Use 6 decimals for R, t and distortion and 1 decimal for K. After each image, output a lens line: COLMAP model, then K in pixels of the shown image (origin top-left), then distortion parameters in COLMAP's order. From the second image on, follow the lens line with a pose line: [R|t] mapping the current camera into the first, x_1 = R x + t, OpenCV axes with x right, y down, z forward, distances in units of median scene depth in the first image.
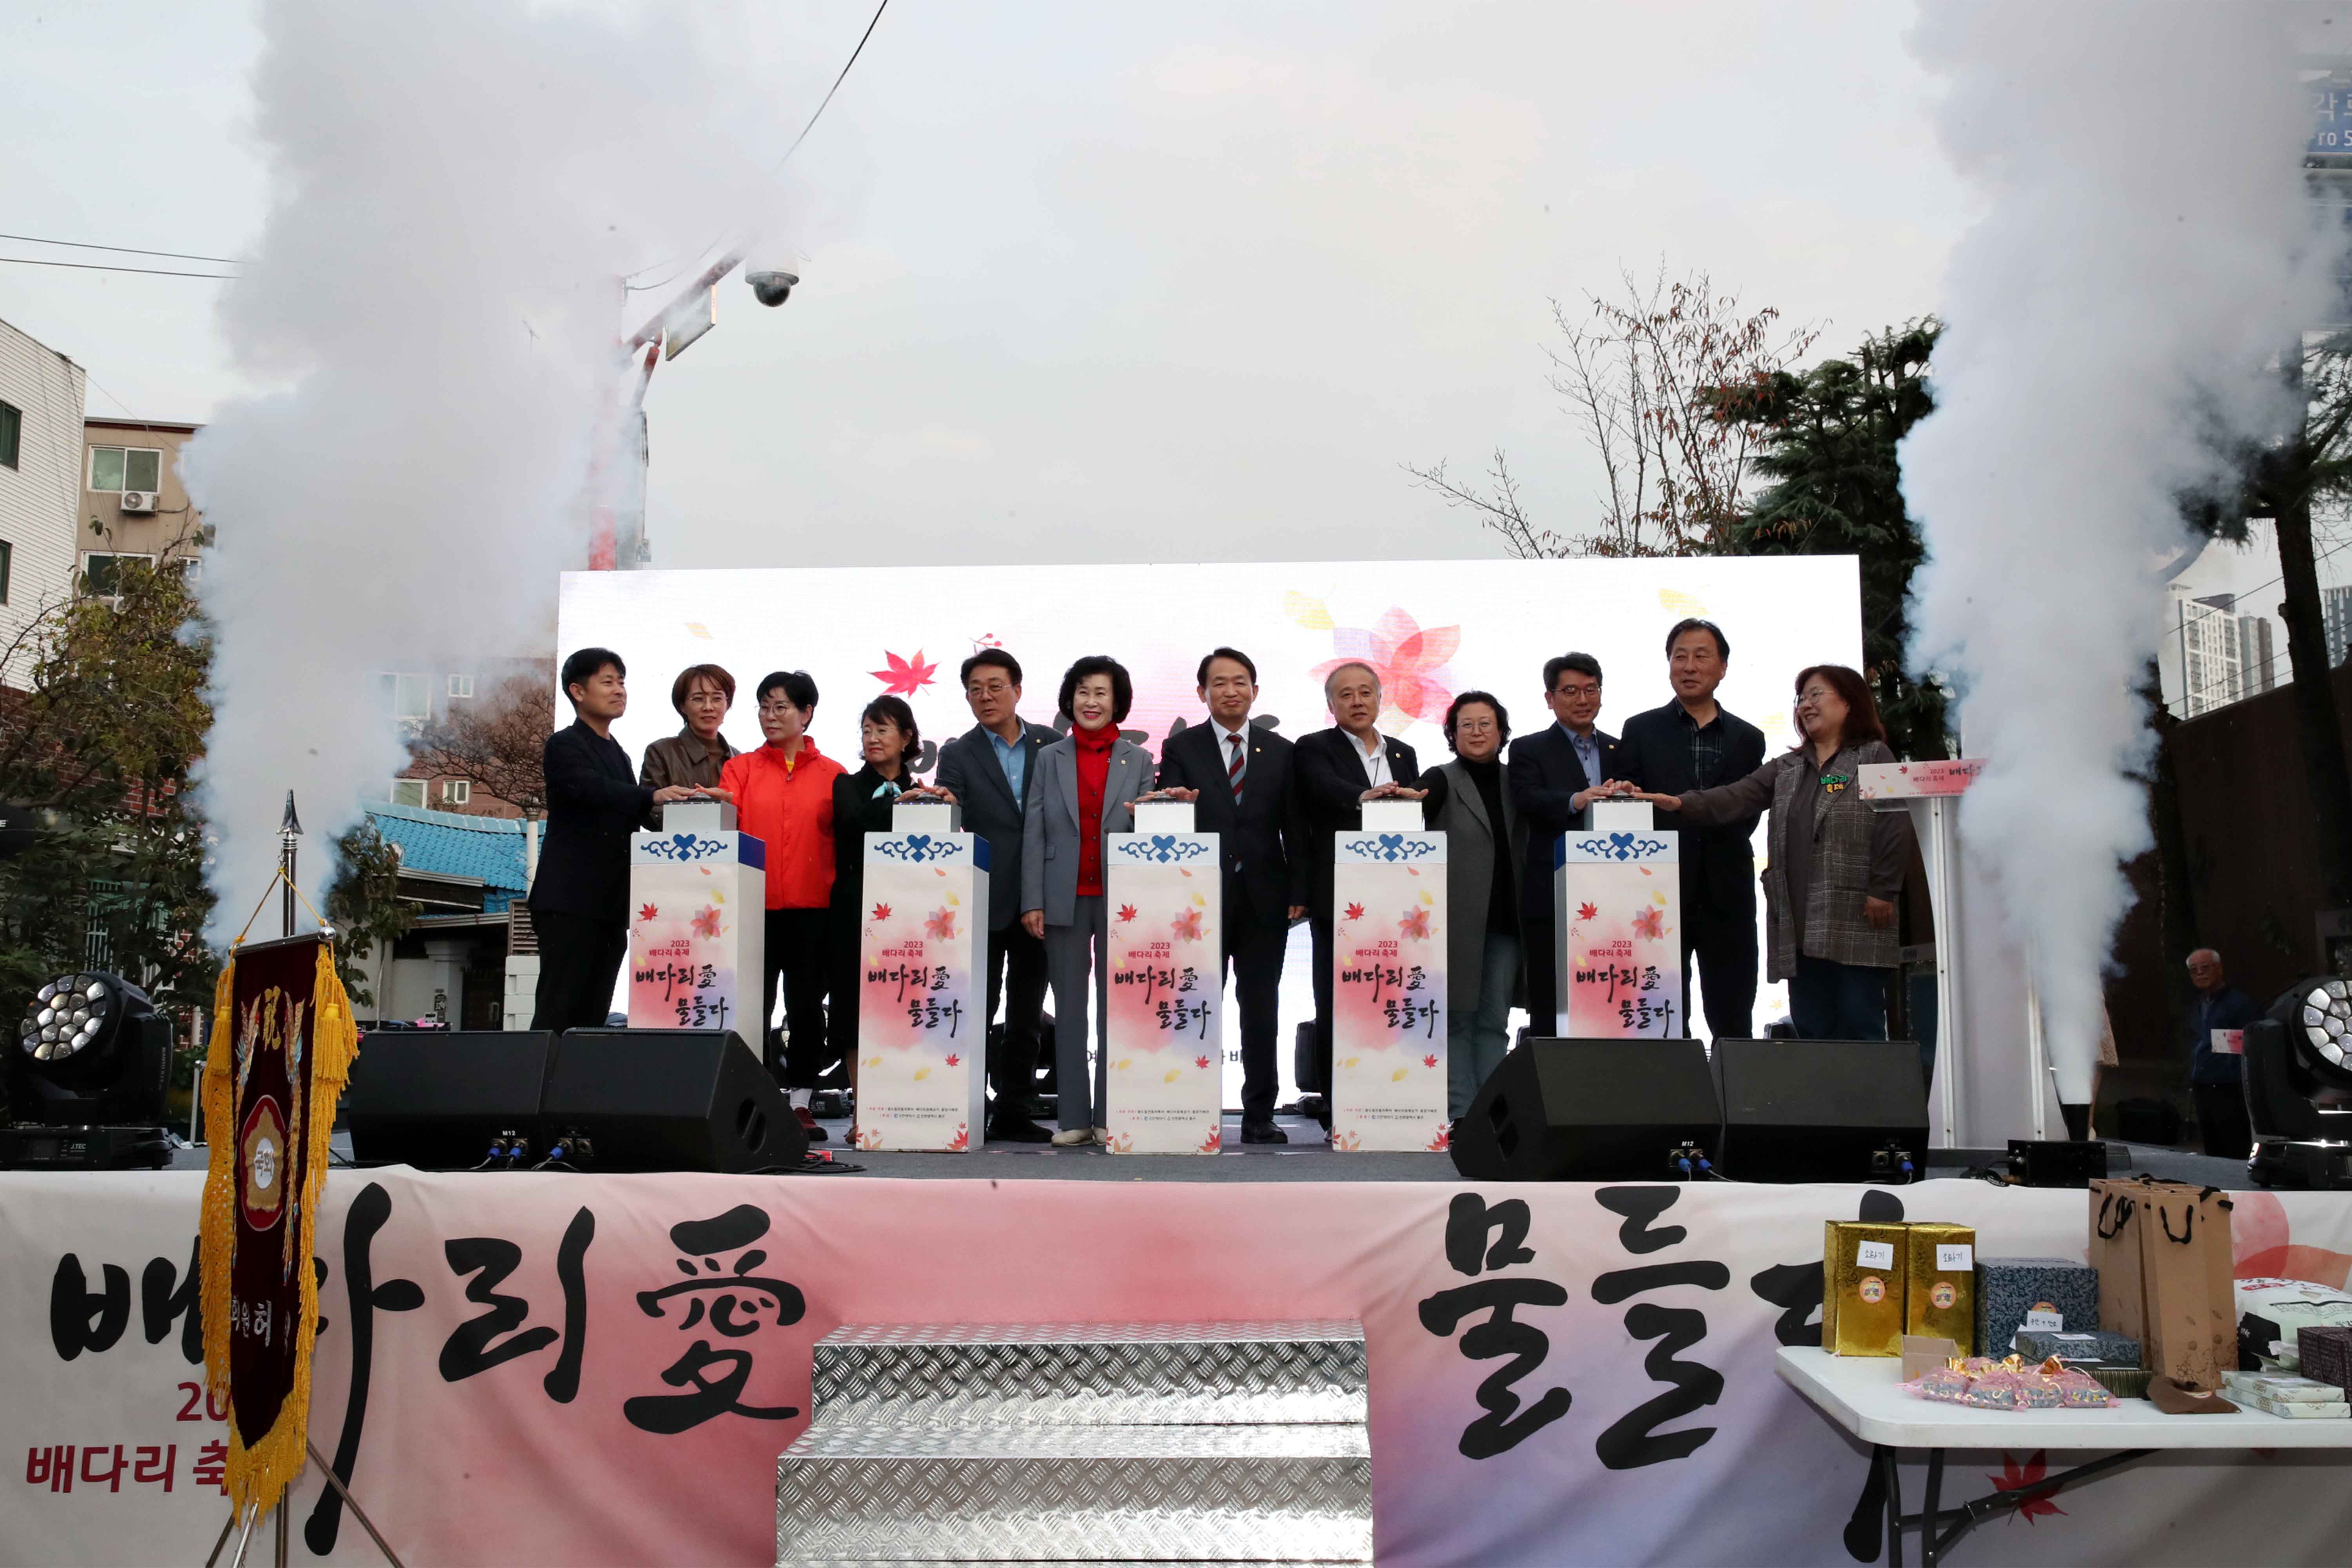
lens RADIAL K [[2038.2, 0, 1196.7], [0, 2038.2, 781.0], [0, 0, 1]] dist [-0.040180, 0.004729]
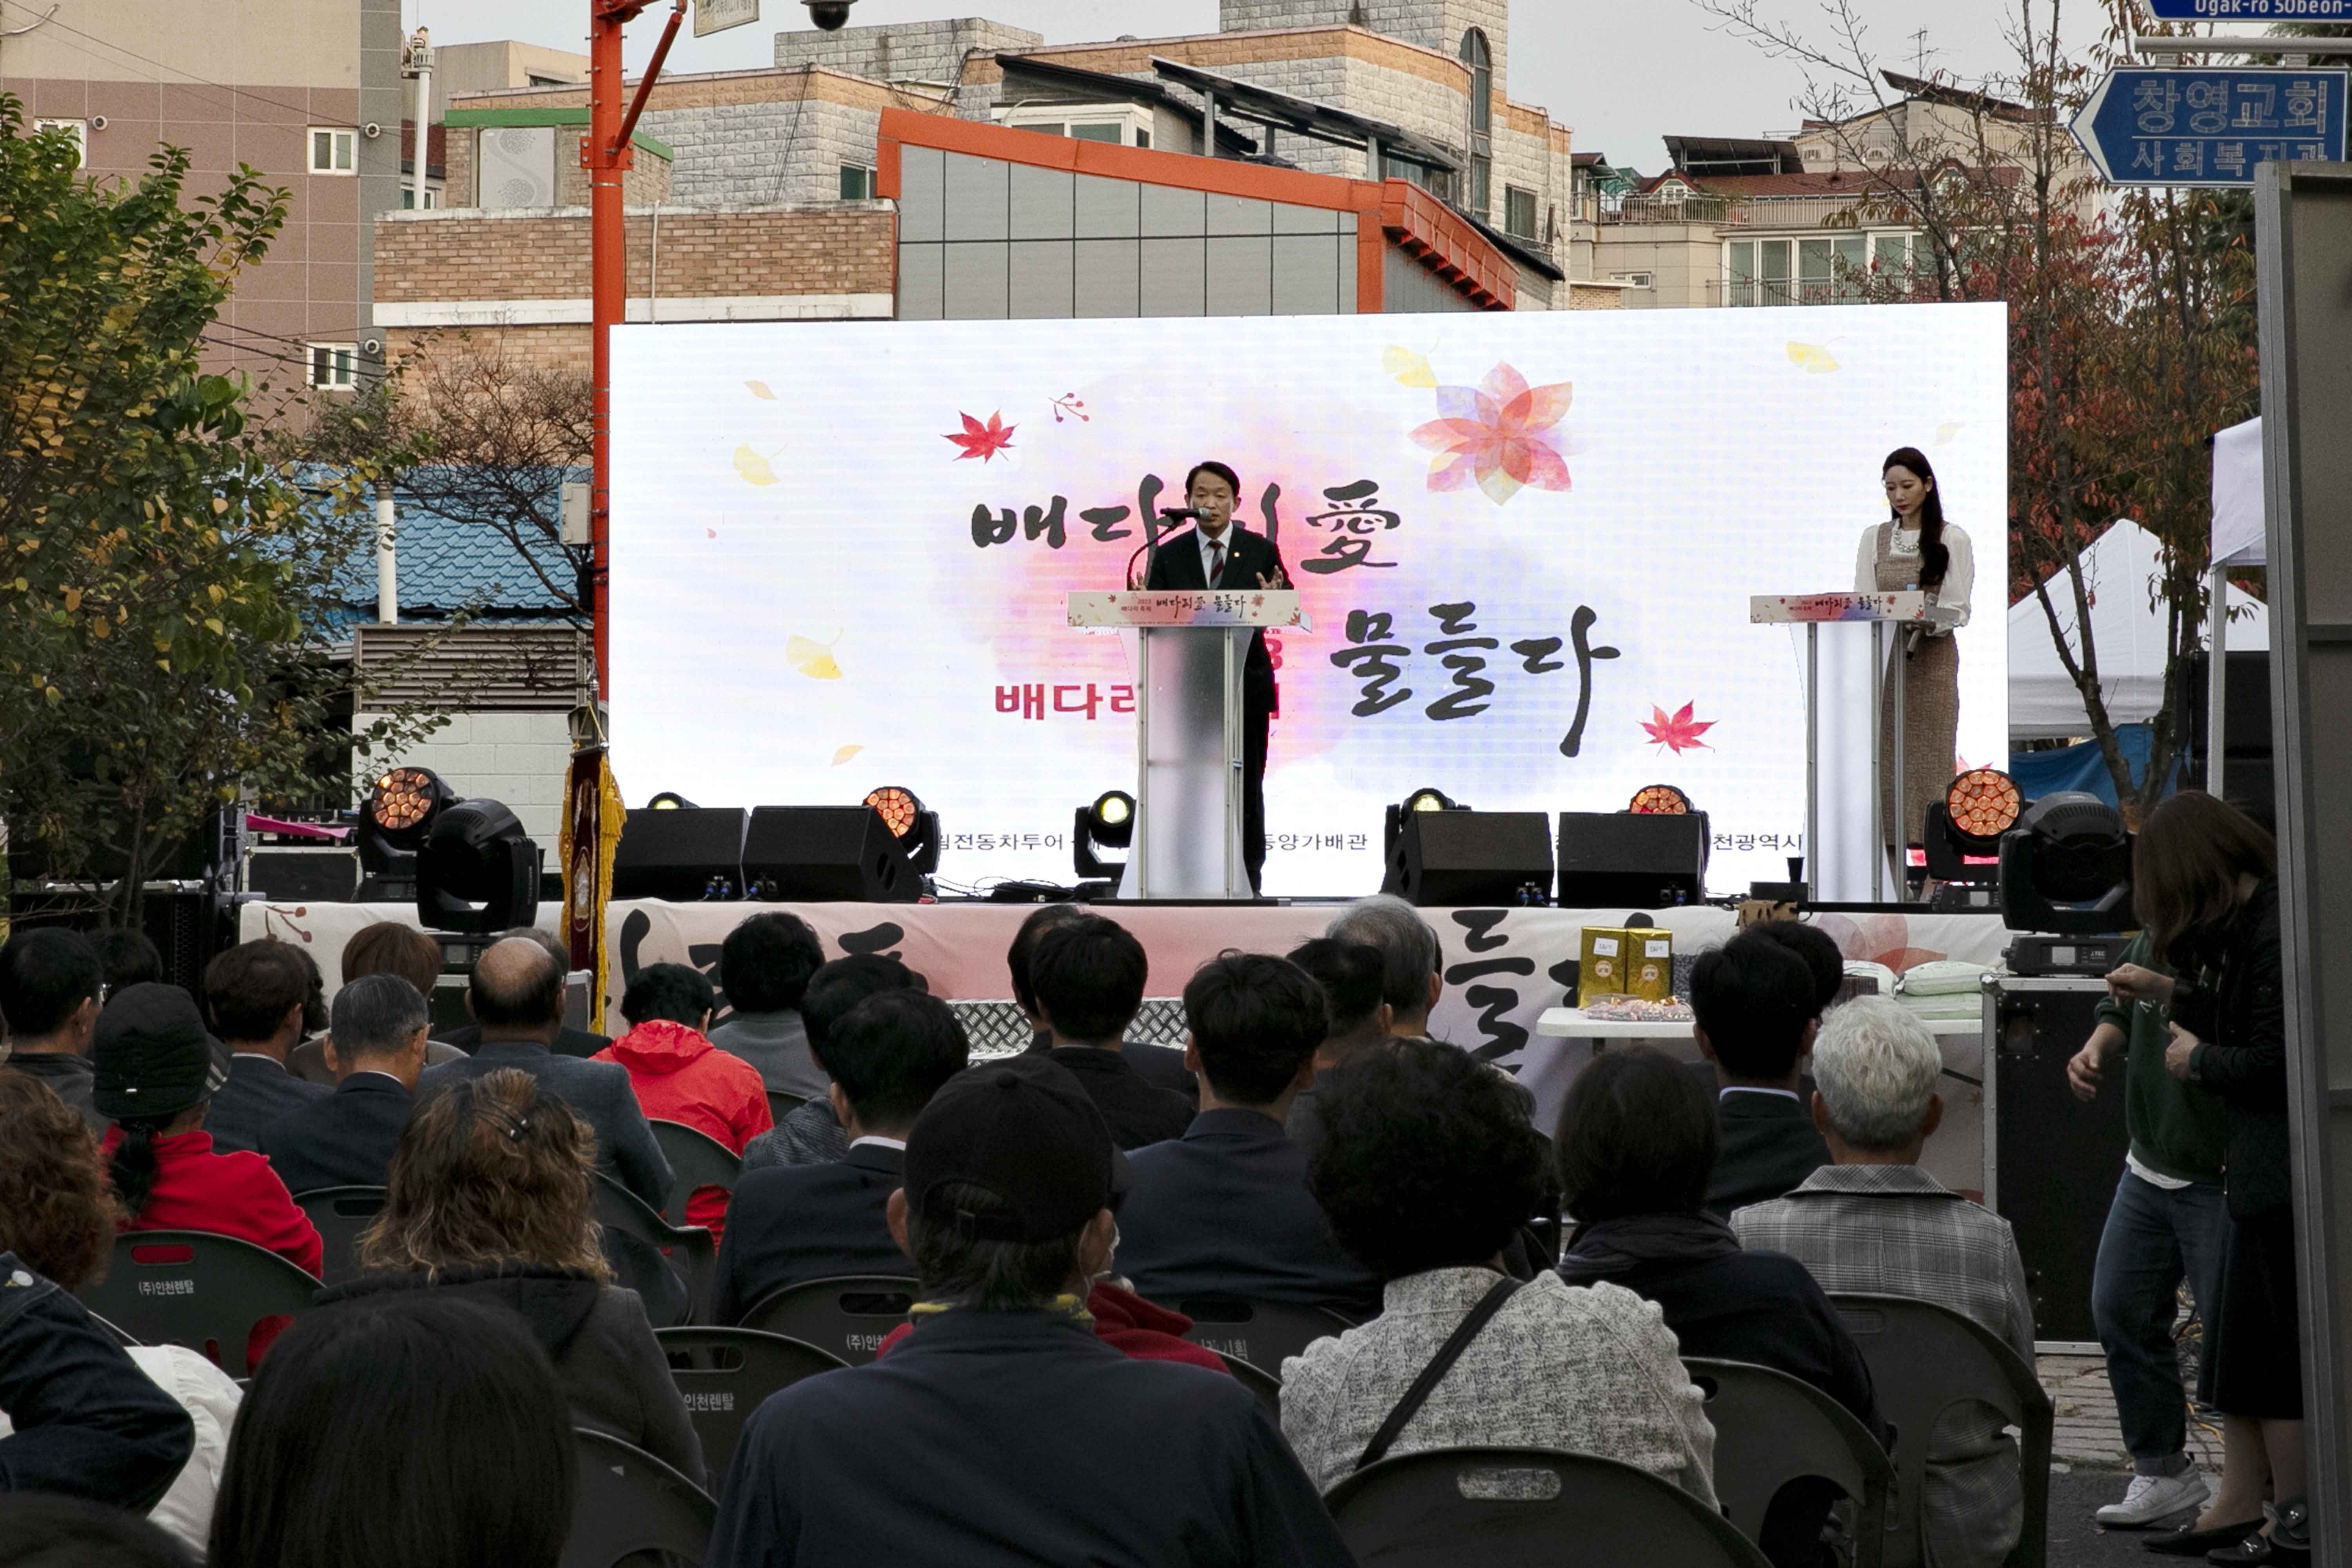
lens RADIAL K [[4828.3, 0, 1176.0], [0, 4828.3, 784.0], [0, 0, 1]] dist [0.081400, -0.001914]
pose [[0.995091, -0.000902, -0.098960, 0.243183], [0.011587, 0.994142, 0.107455, -0.193634], [0.098283, -0.108075, 0.989273, -1.771172]]
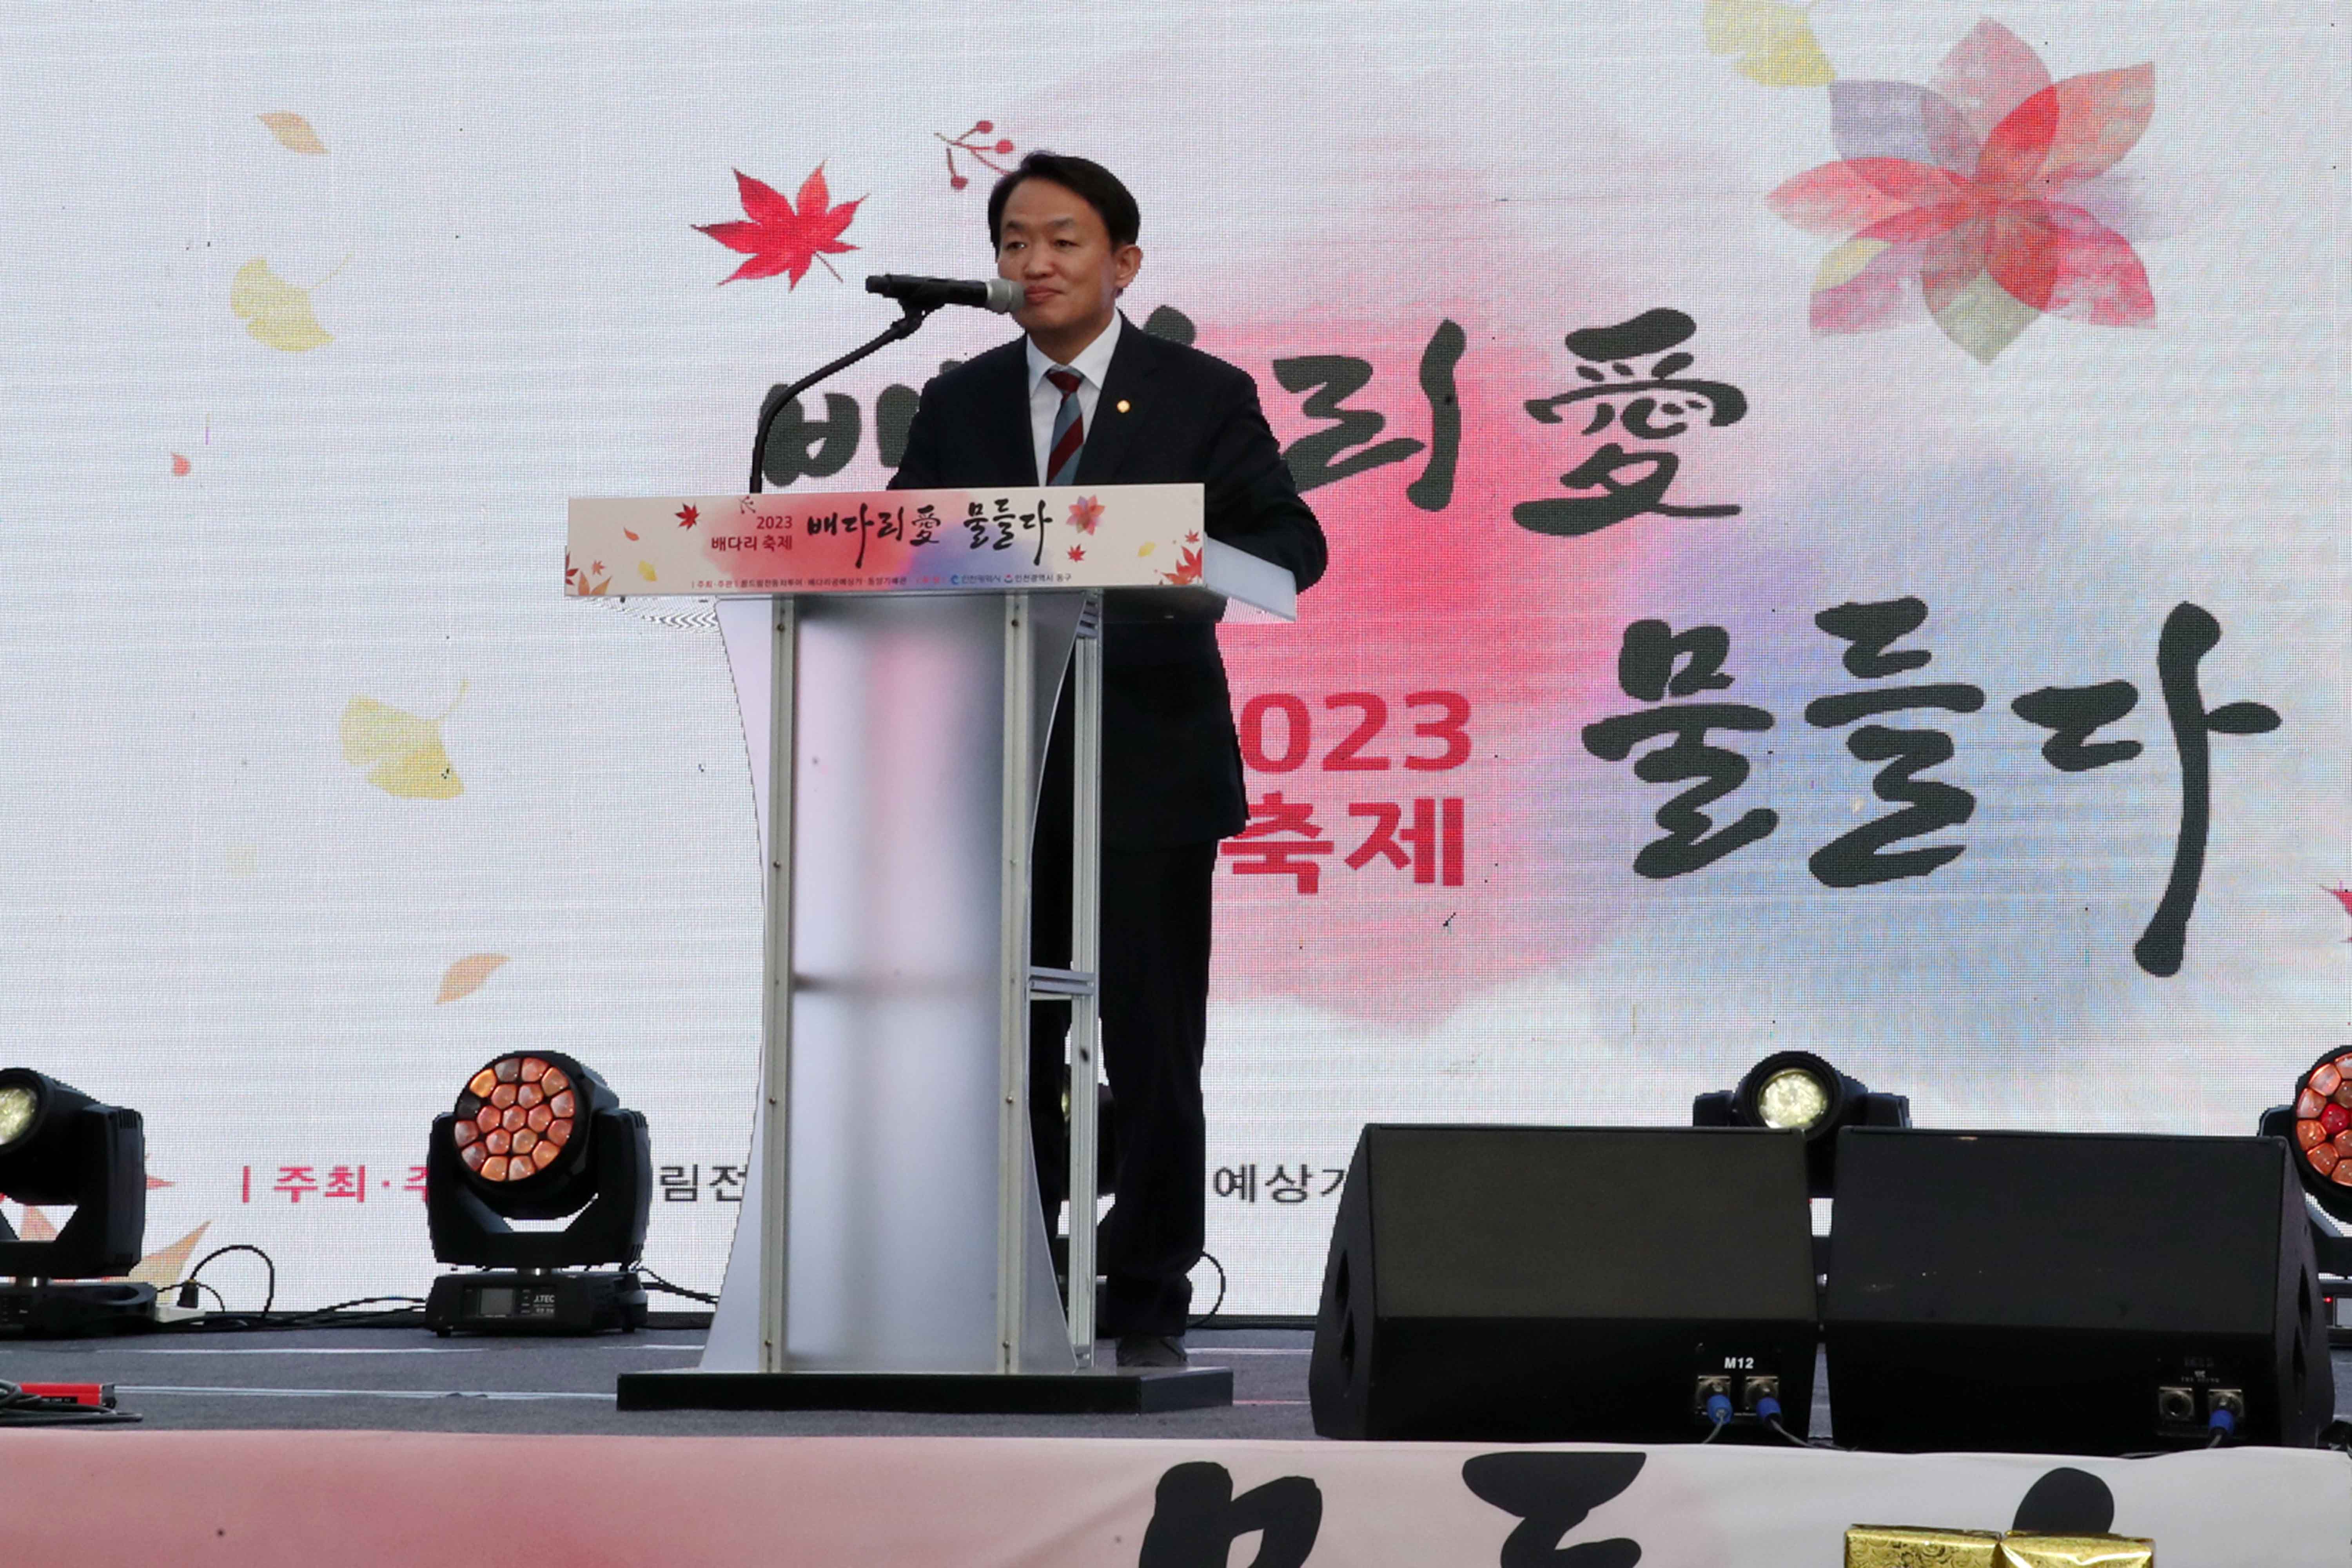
lens RADIAL K [[6240.7, 0, 1471.8], [0, 6240.7, 439.6], [0, 0, 1]] dist [0.068443, 0.401205]
pose [[0.980731, -0.020736, -0.194261, 0.334488], [0.022899, 0.999698, 0.008894, -0.027852], [0.194018, -0.013171, 0.980910, -0.261847]]
